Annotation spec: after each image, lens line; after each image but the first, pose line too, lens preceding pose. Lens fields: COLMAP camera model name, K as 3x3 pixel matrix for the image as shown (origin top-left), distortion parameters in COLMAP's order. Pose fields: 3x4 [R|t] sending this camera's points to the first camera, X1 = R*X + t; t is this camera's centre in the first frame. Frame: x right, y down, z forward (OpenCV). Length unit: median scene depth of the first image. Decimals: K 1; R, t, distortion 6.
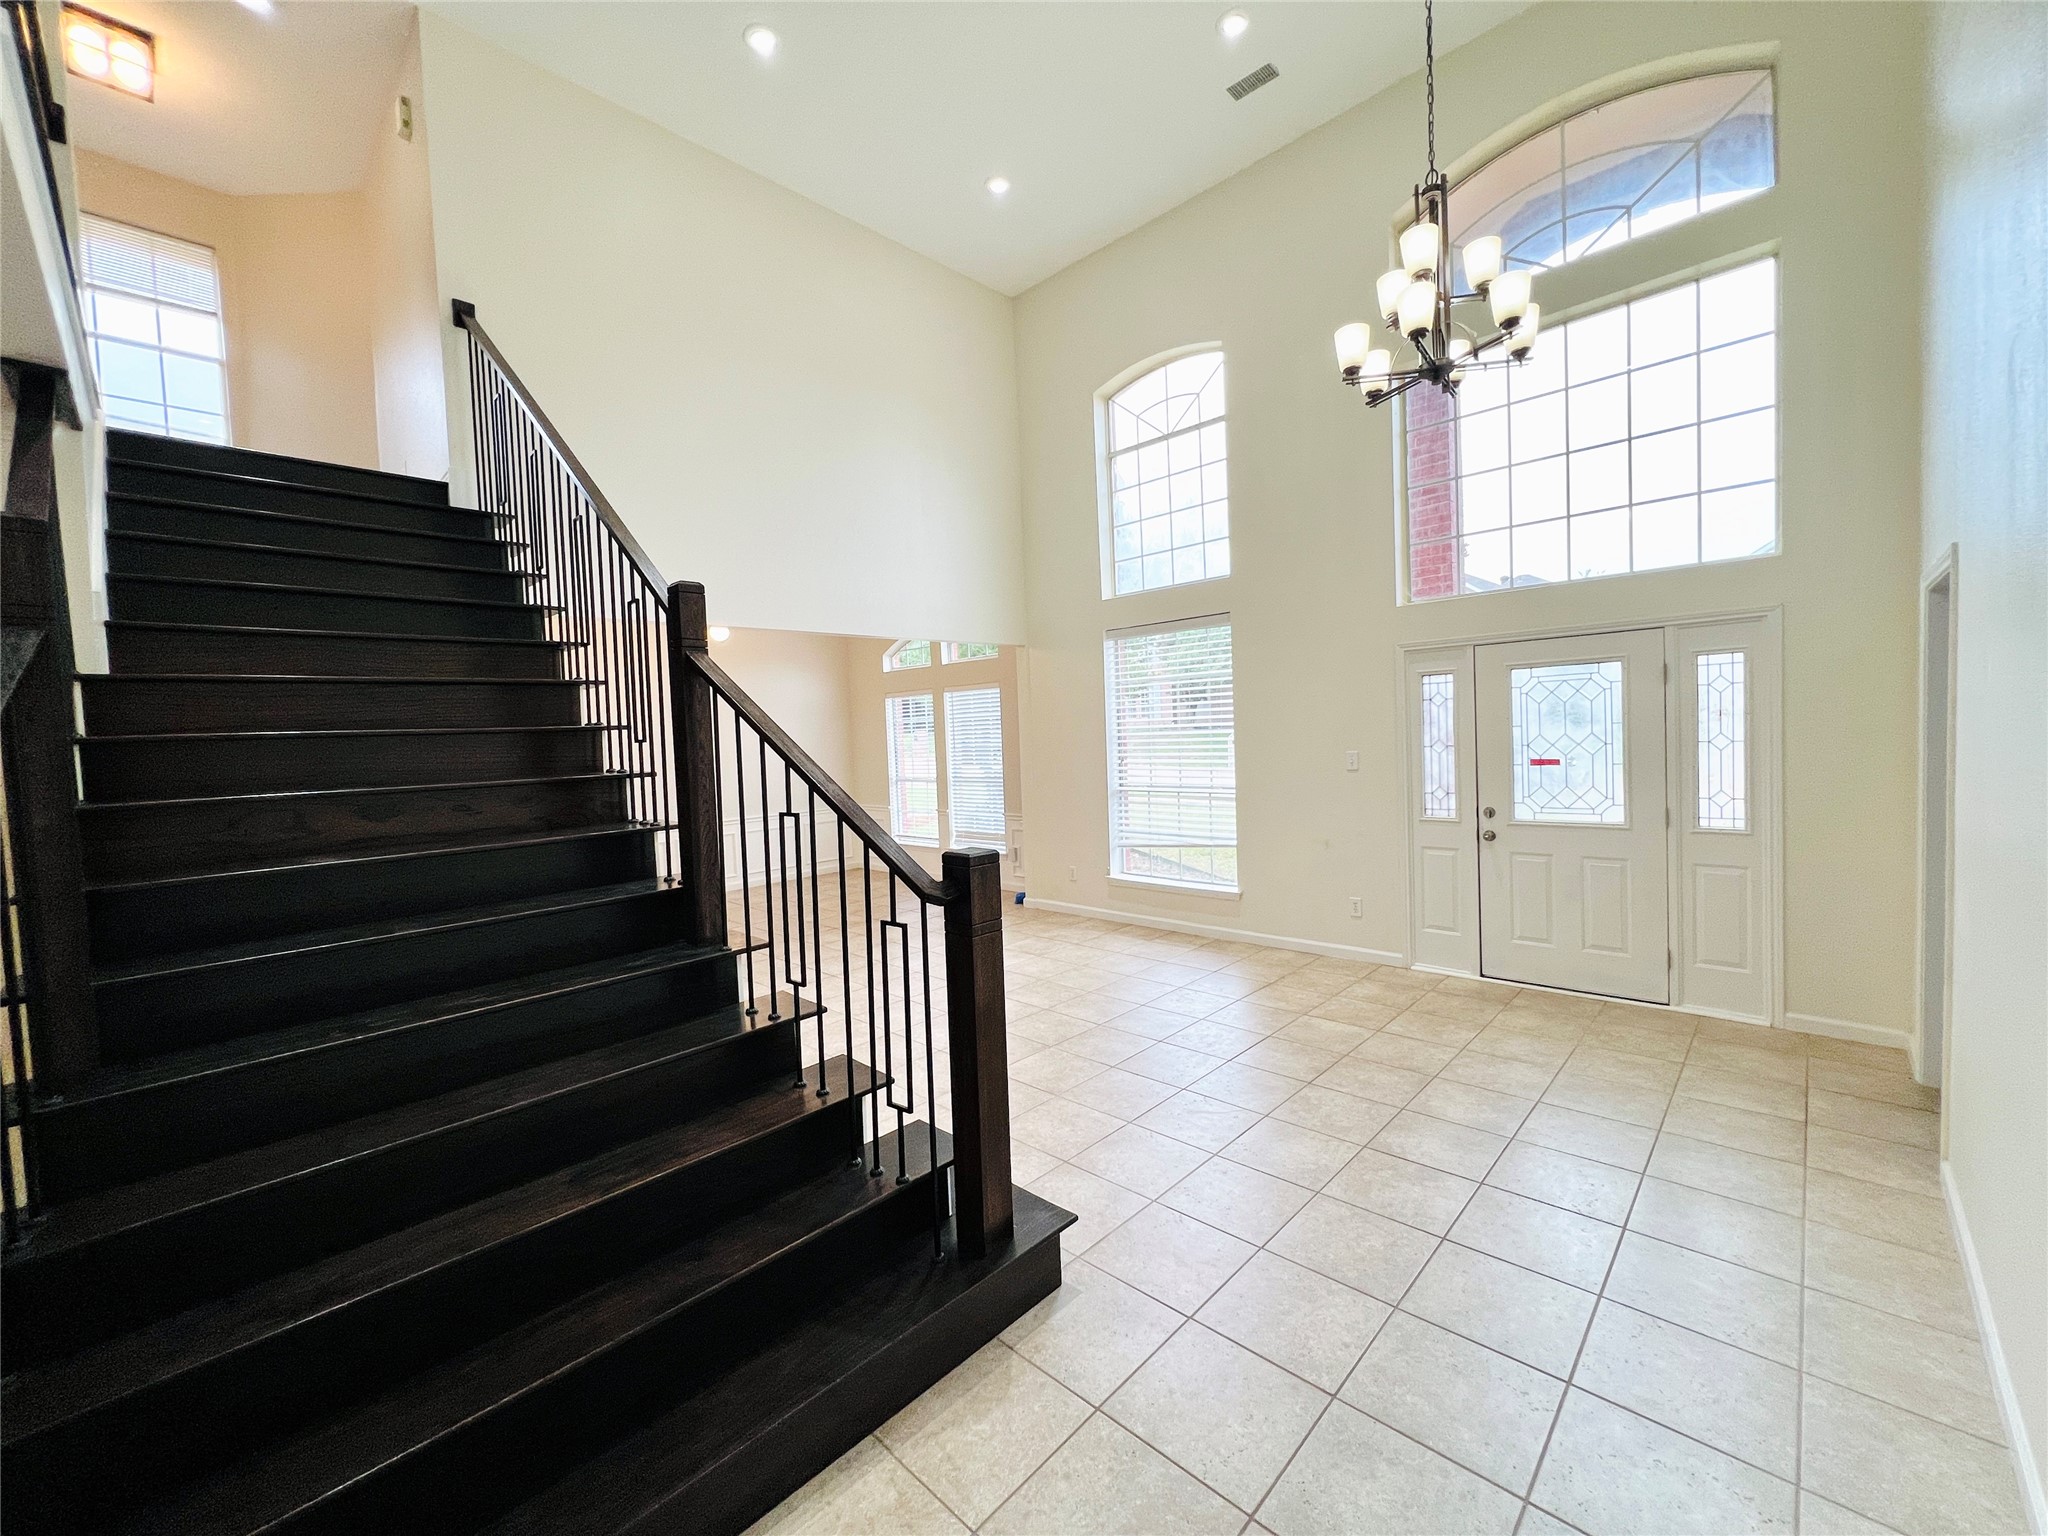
lens RADIAL K [[824.4, 0, 1022.0], [0, 824.4, 771.5], [0, 0, 1]] dist [0.000705, 0.000873]
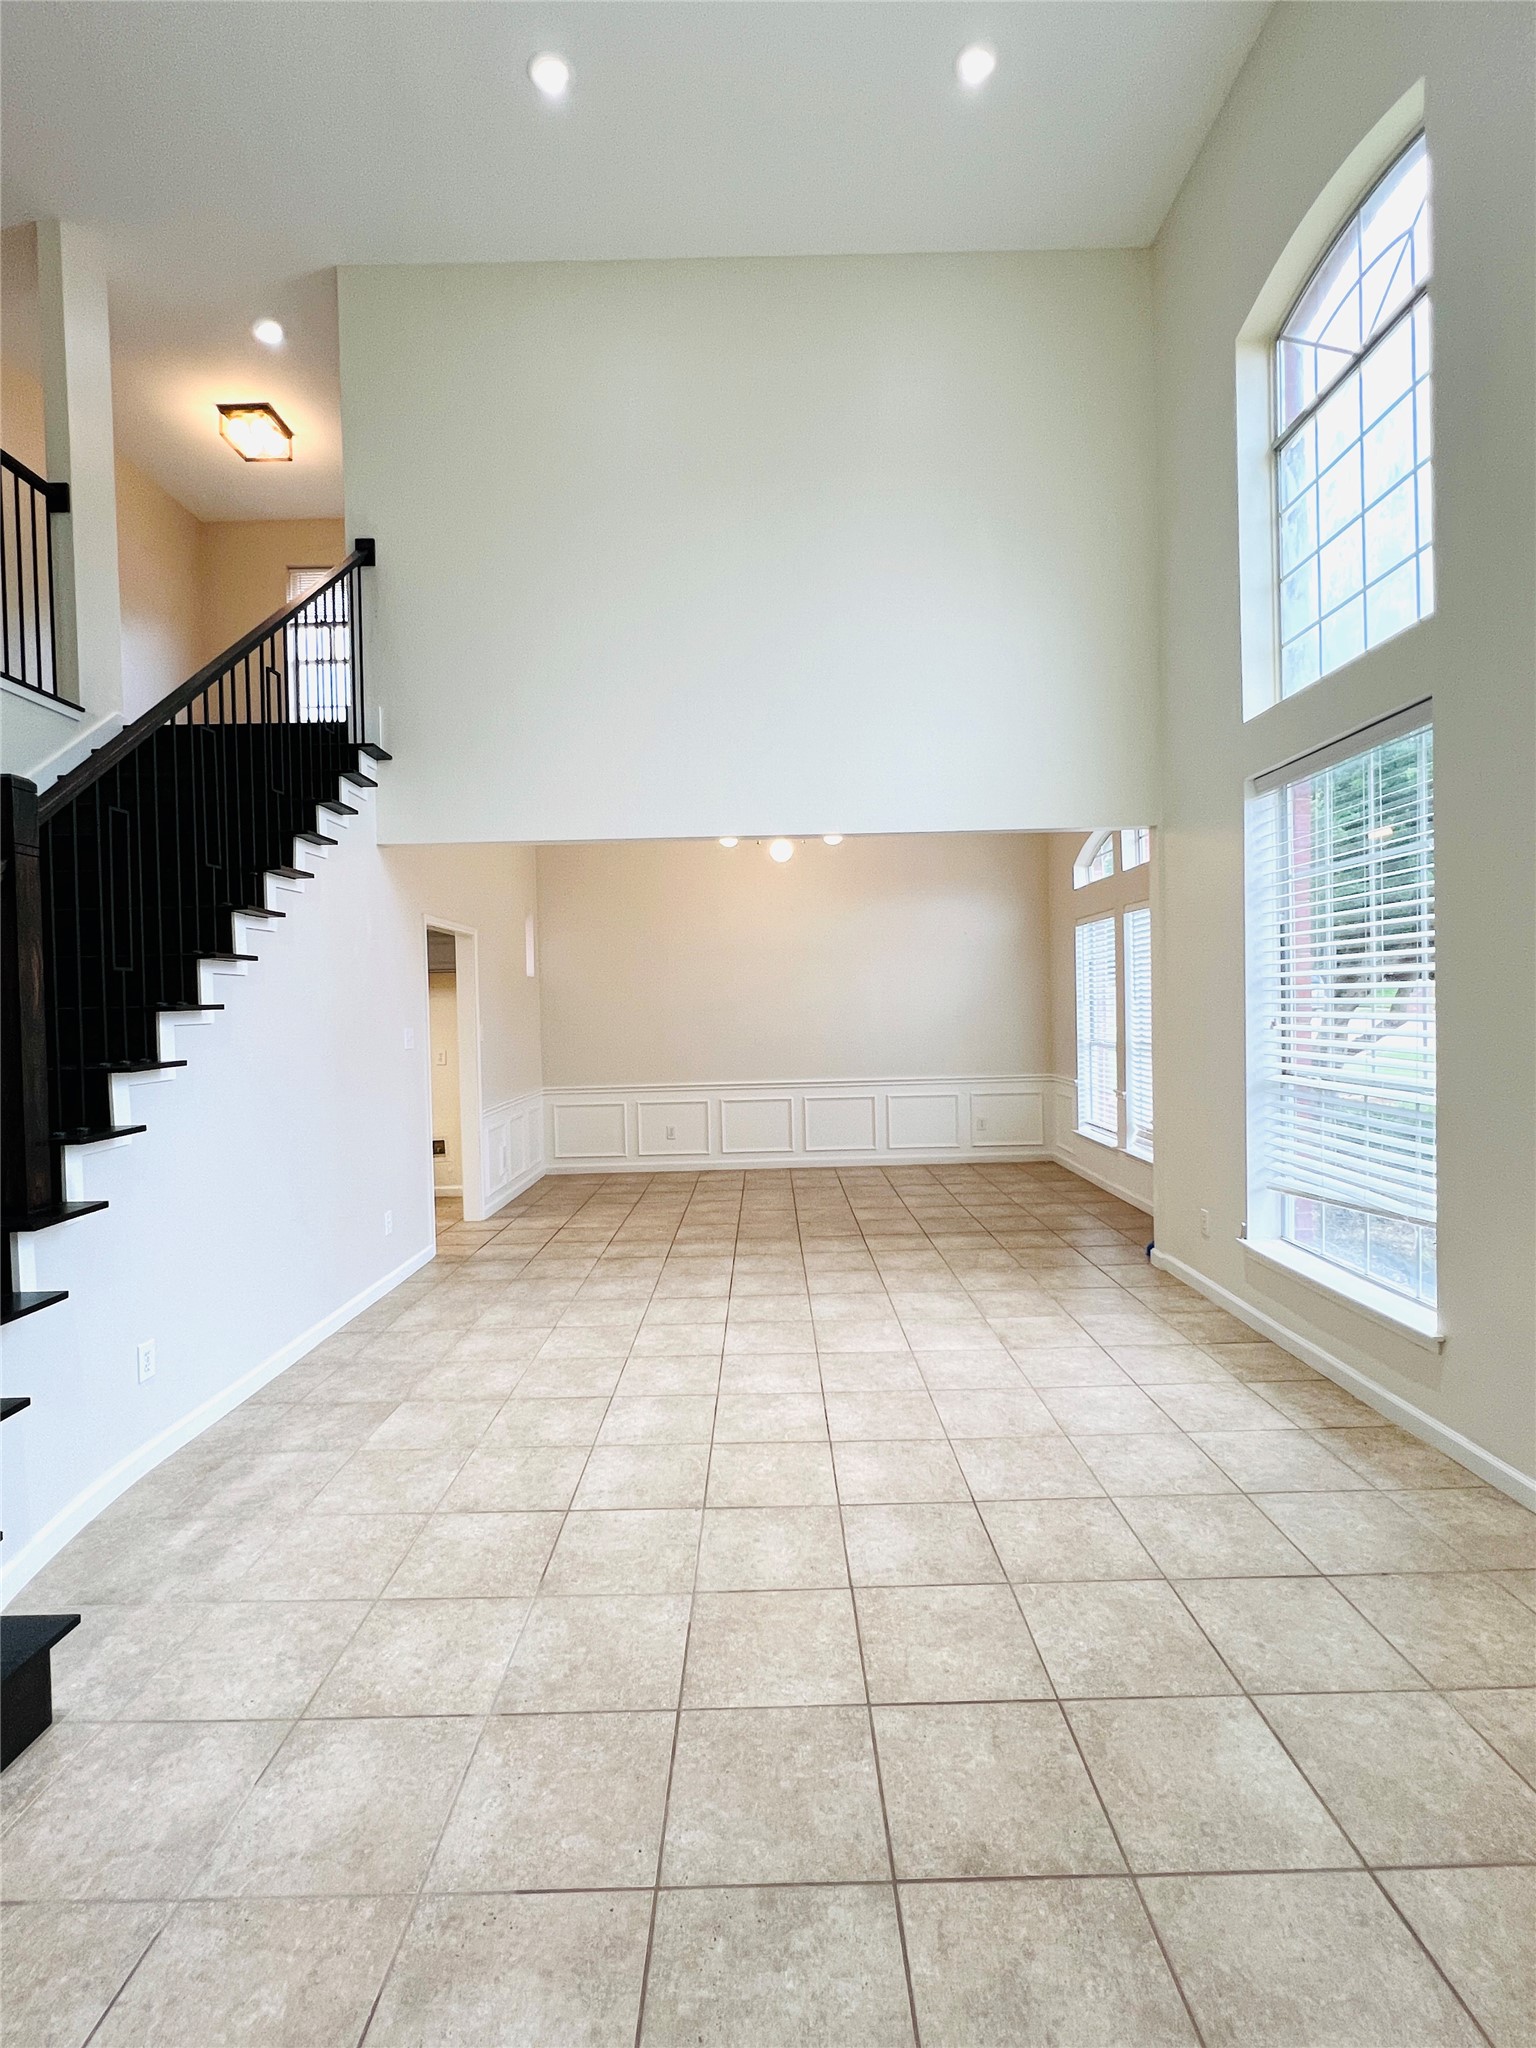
lens RADIAL K [[951.4, 0, 747.4], [0, 951.4, 1015.7], [0, 0, 1]] dist [0.003226, 0.001458]
pose [[0.699023, 0.033011, -0.714337, 0.361513], [-0.040545, 0.999157, 0.006497, -0.009397], [0.713949, 0.024421, 0.699771, 0.384890]]
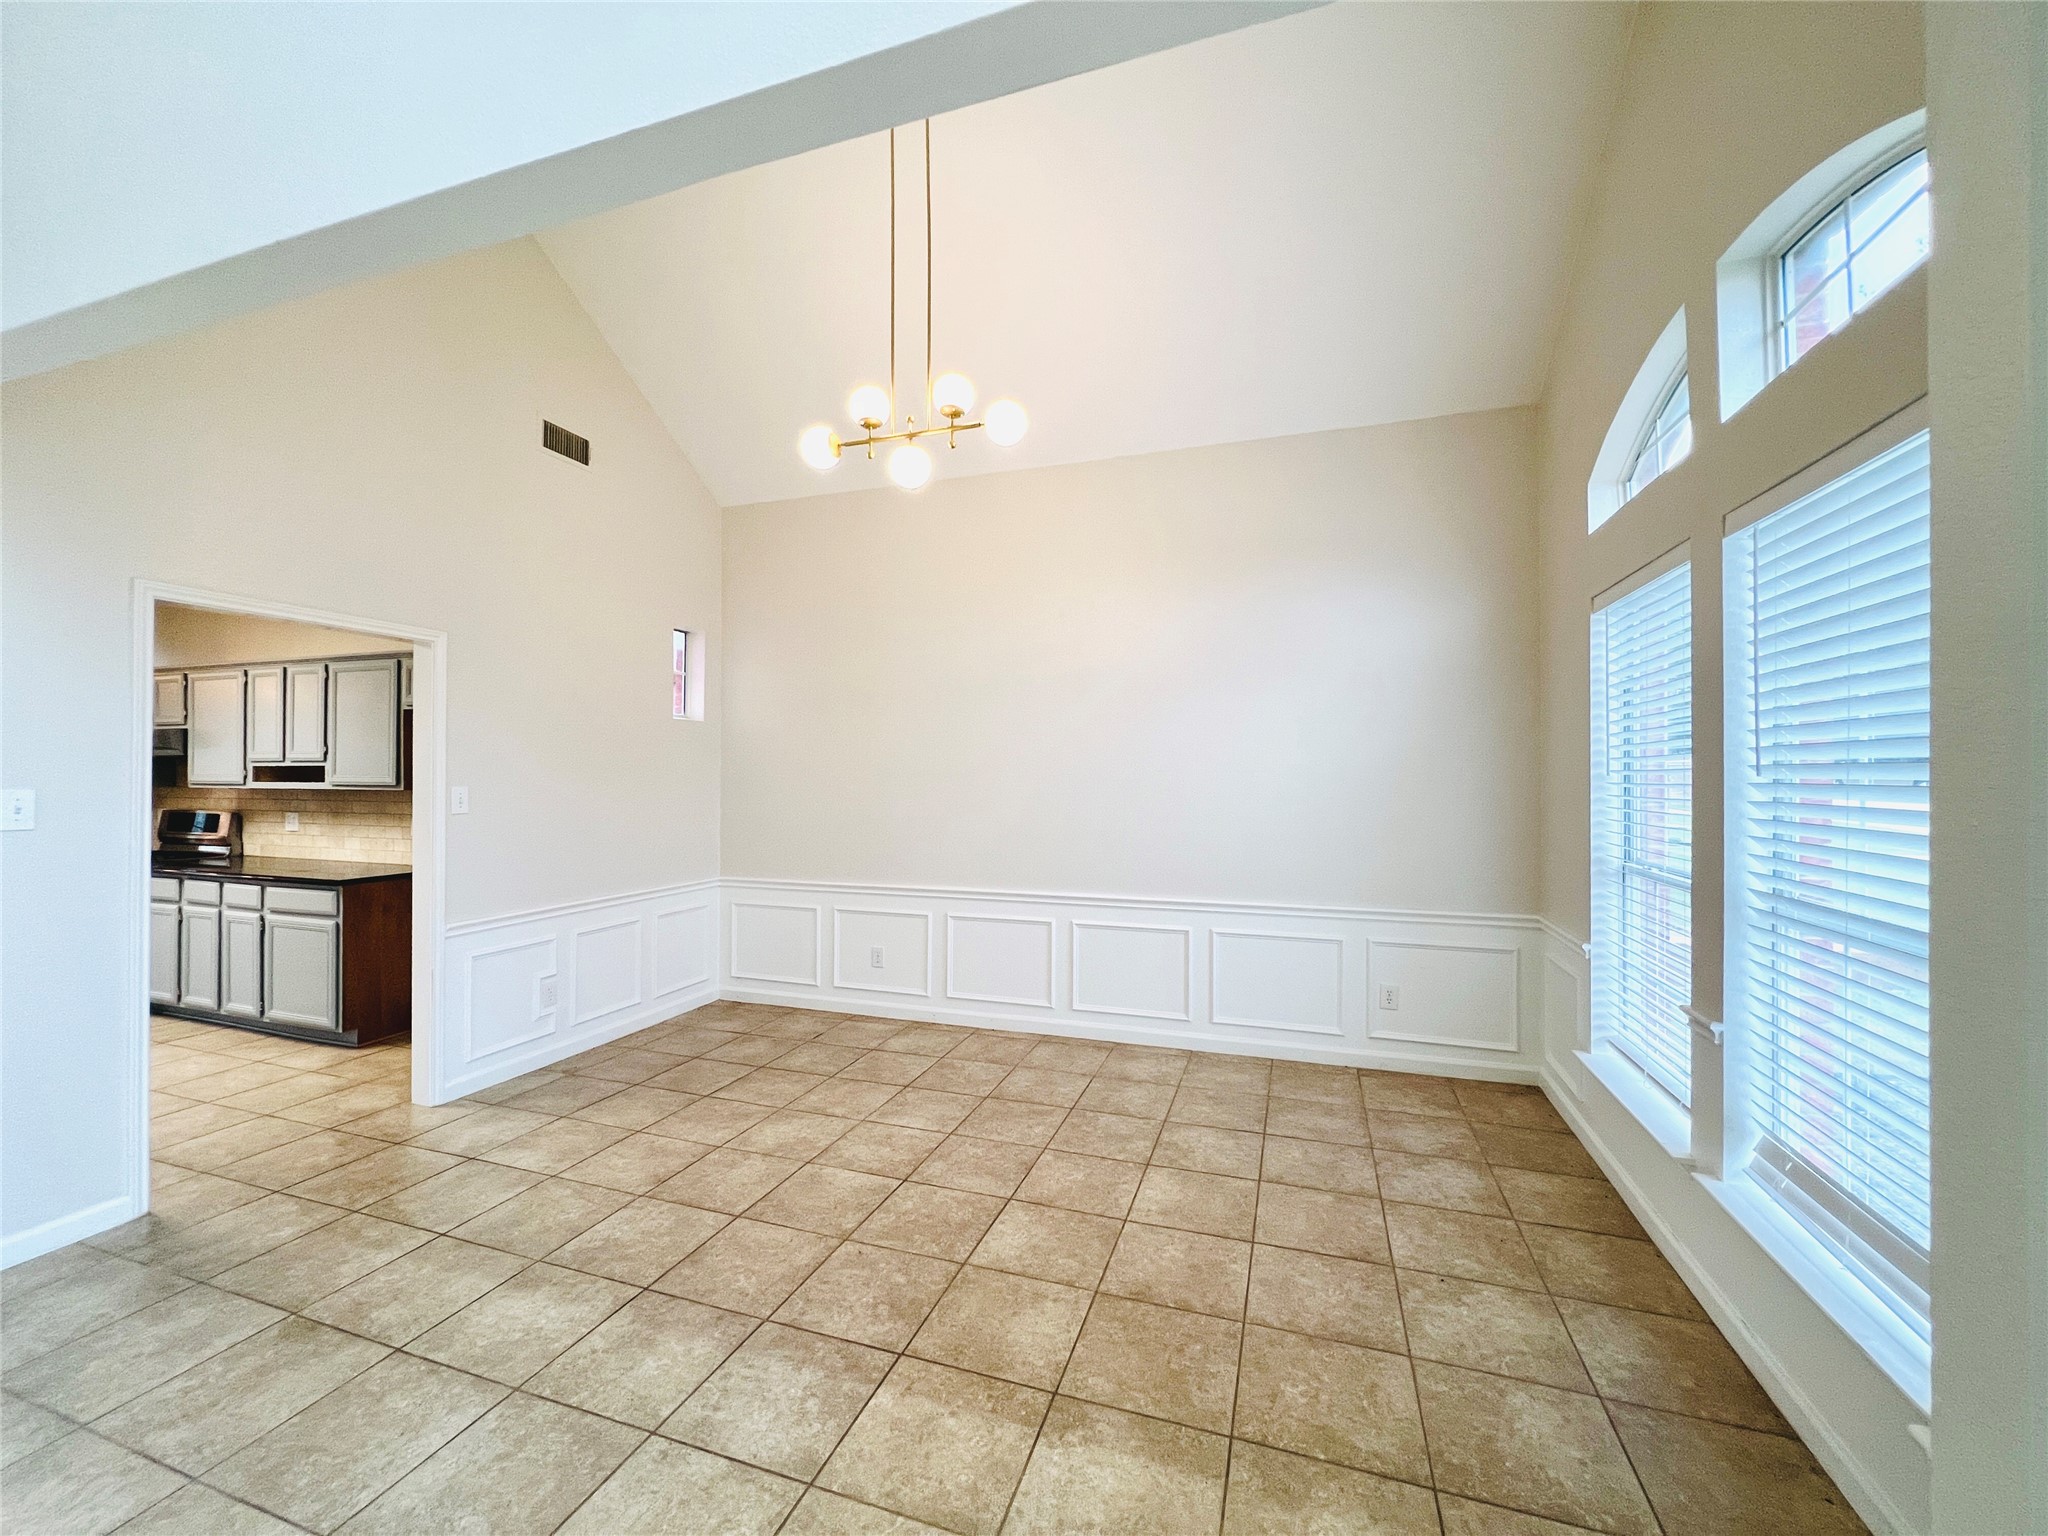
lens RADIAL K [[817.5, 0, 1023.9], [0, 817.5, 760.5], [0, 0, 1]] dist [-0.000317, 0.000445]
pose [[0.412244, 0.028306, -0.910634, 0.098935], [-0.061729, 0.998088, 0.003080, -0.024867], [0.908980, 0.054943, 0.413203, 1.004626]]
